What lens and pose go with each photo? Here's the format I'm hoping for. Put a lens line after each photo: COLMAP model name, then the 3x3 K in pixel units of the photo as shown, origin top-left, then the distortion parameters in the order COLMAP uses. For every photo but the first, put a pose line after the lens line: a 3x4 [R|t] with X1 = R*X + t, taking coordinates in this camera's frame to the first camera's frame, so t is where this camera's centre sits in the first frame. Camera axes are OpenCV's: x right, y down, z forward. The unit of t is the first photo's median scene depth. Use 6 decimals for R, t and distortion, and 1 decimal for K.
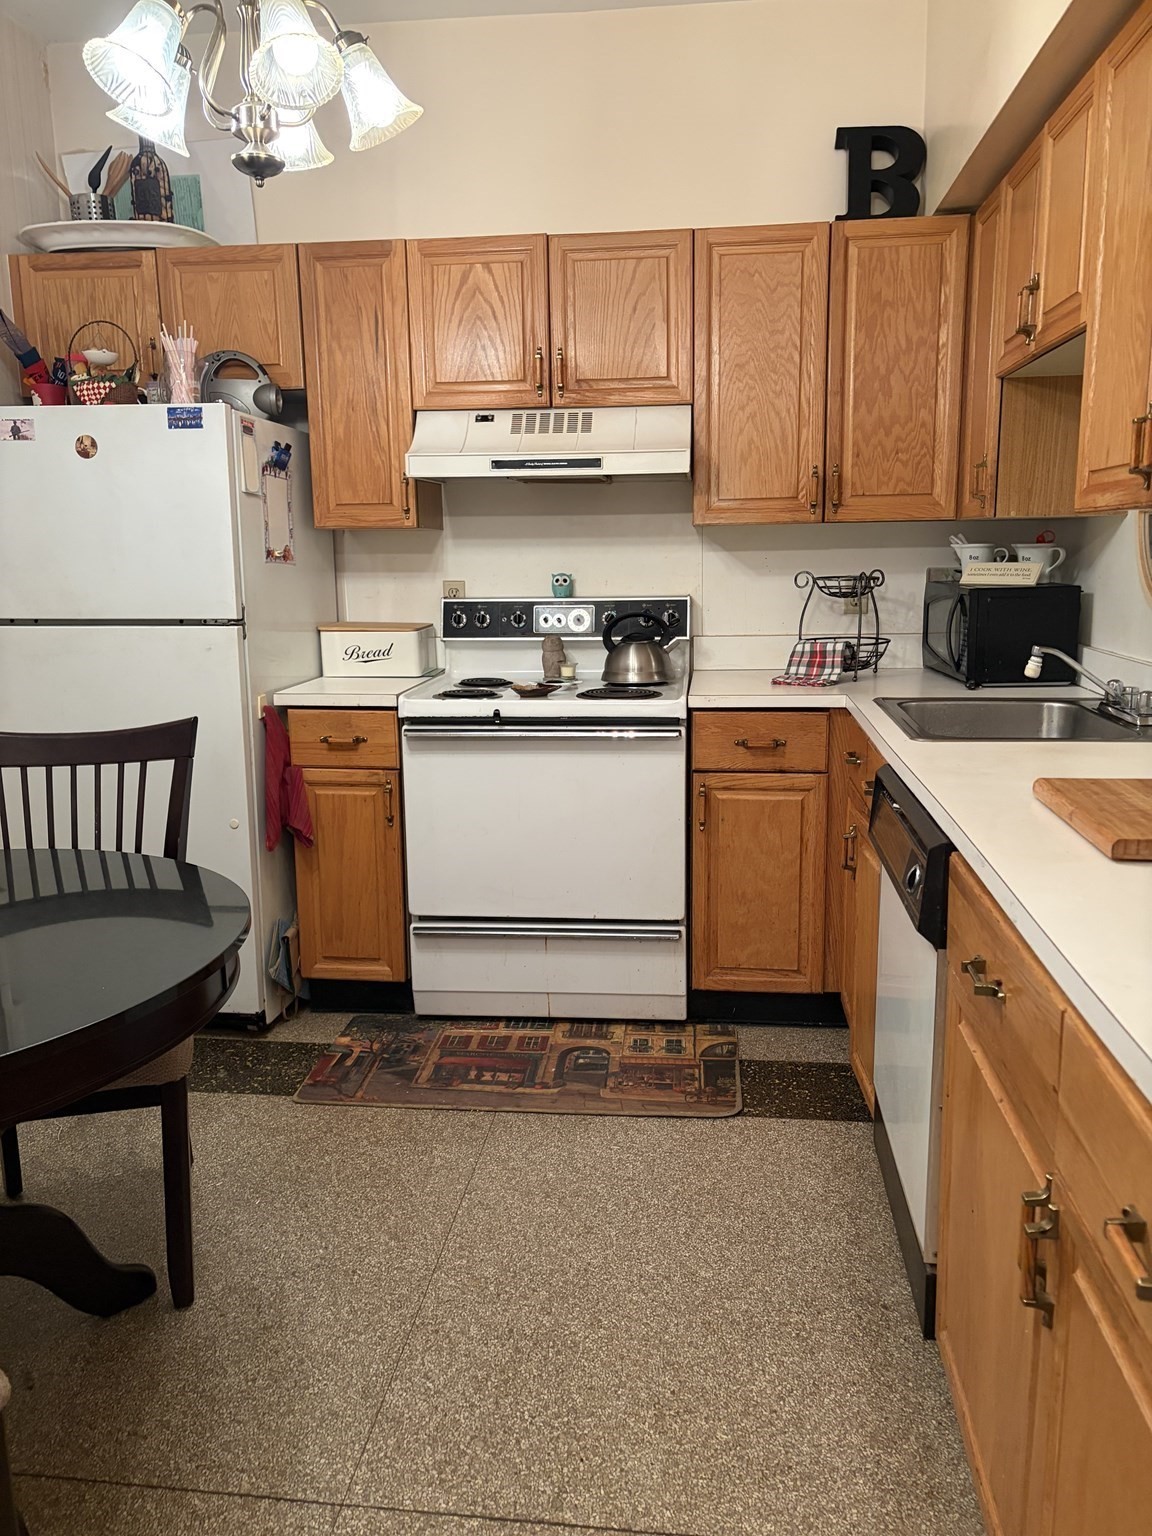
lens RADIAL K [[1161.2, 0, 589.4], [0, 1161.2, 770.7], [0, 0, 1]] dist [0.038464, -0.047712]
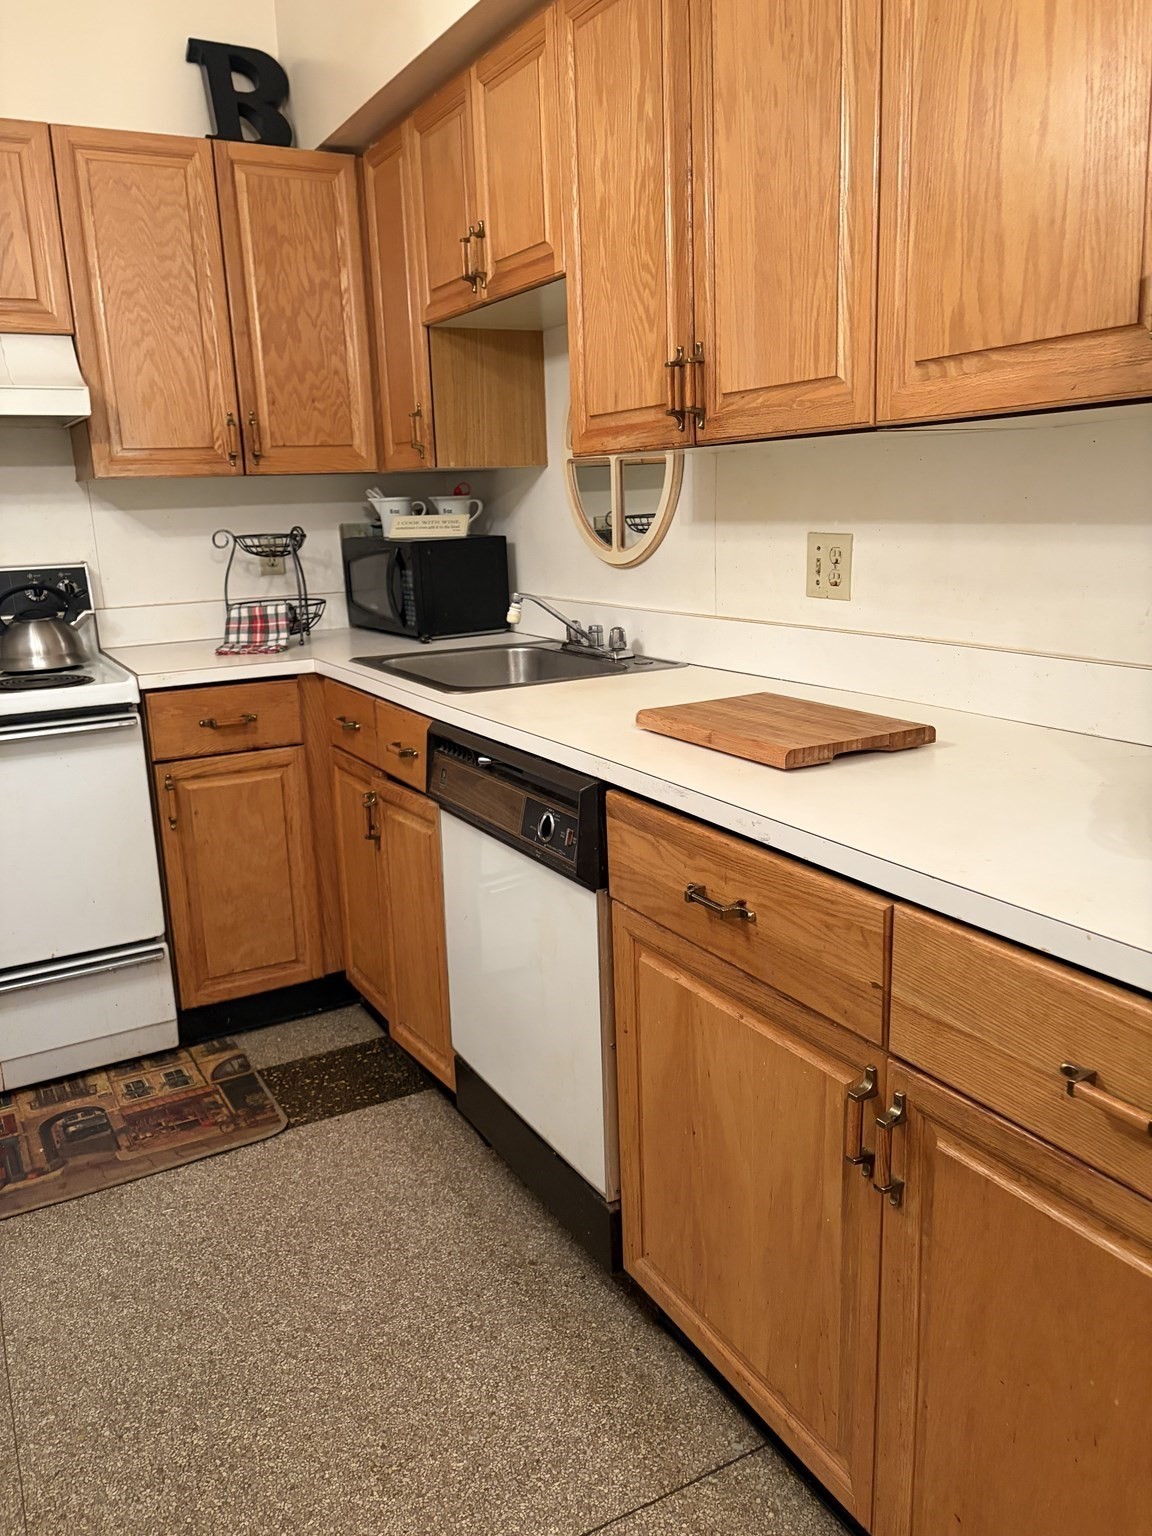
lens RADIAL K [[1161.2, 0, 579.3], [0, 1161.2, 766.9], [0, 0, 1]] dist [0.038464, -0.047712]
pose [[0.813773, -0.144050, 0.563048, -0.141955], [0.132478, 0.989268, 0.061624, -0.008039], [-0.565882, 0.024443, 0.824124, 0.104613]]
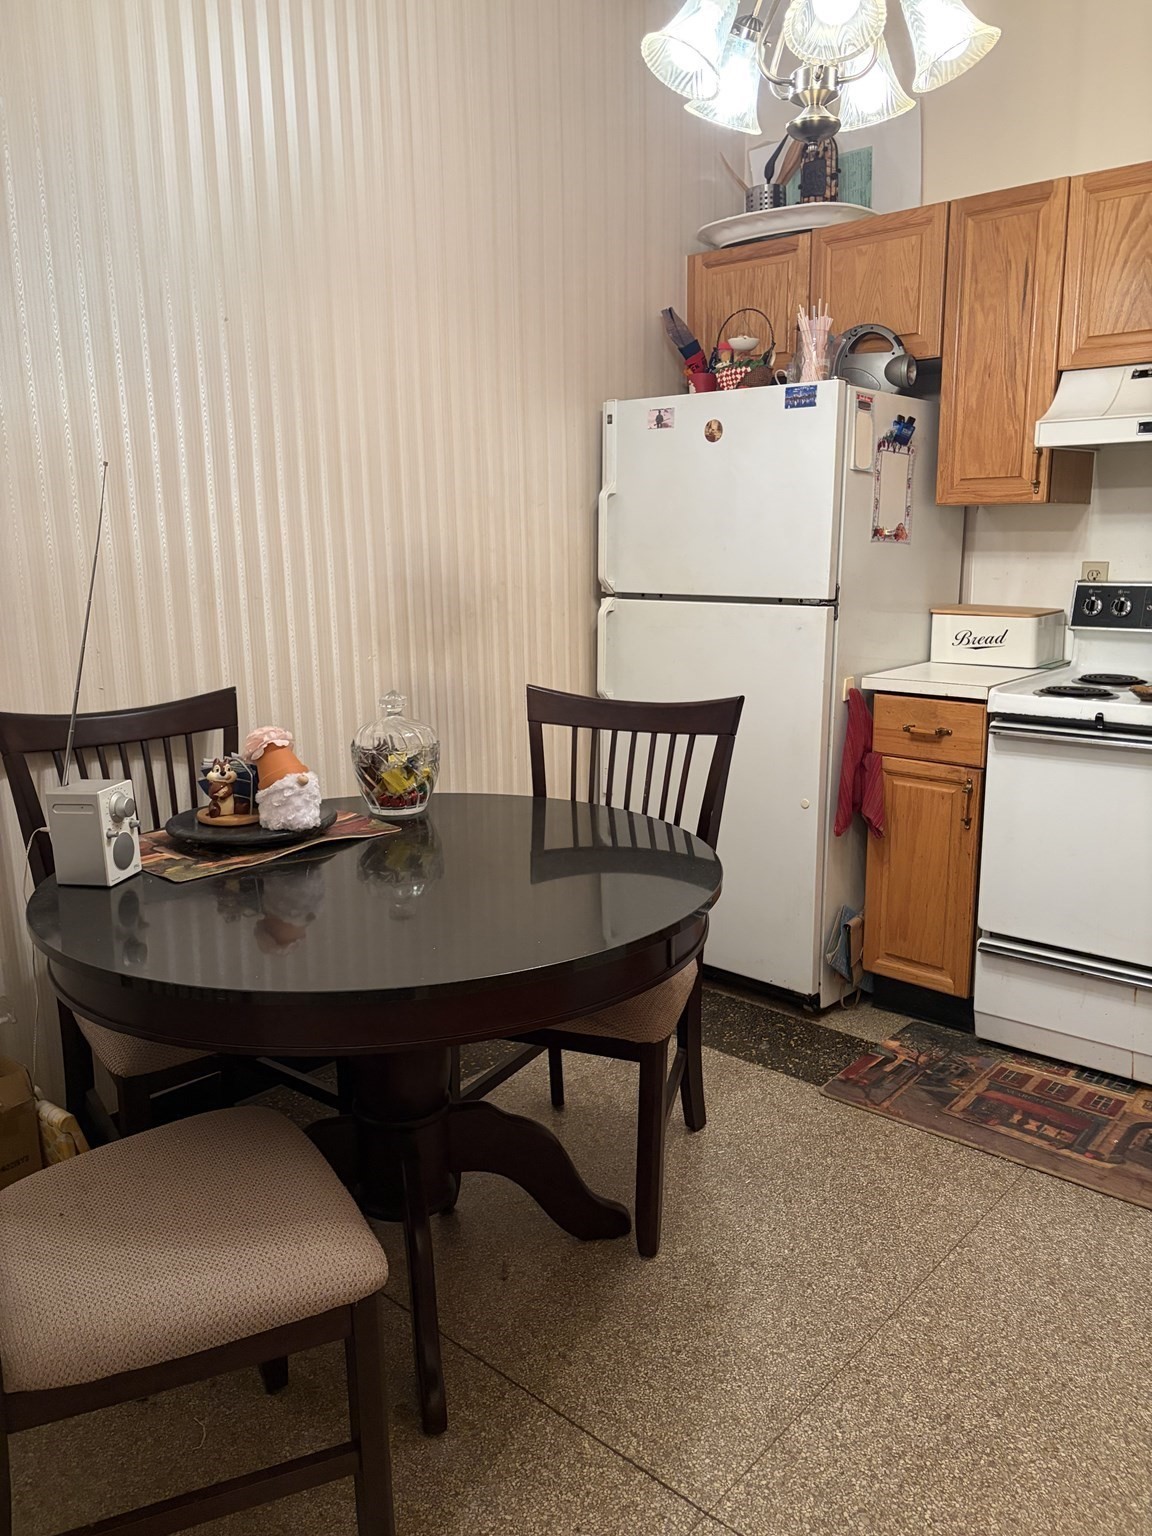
lens RADIAL K [[1161.2, 0, 578.8], [0, 1161.2, 767.2], [0, 0, 1]] dist [0.038464, -0.047712]
pose [[0.815526, 0.116352, -0.566903, 0.098792], [-0.105739, 0.993049, 0.051701, -0.016622], [0.568978, 0.017781, 0.822160, 0.067274]]
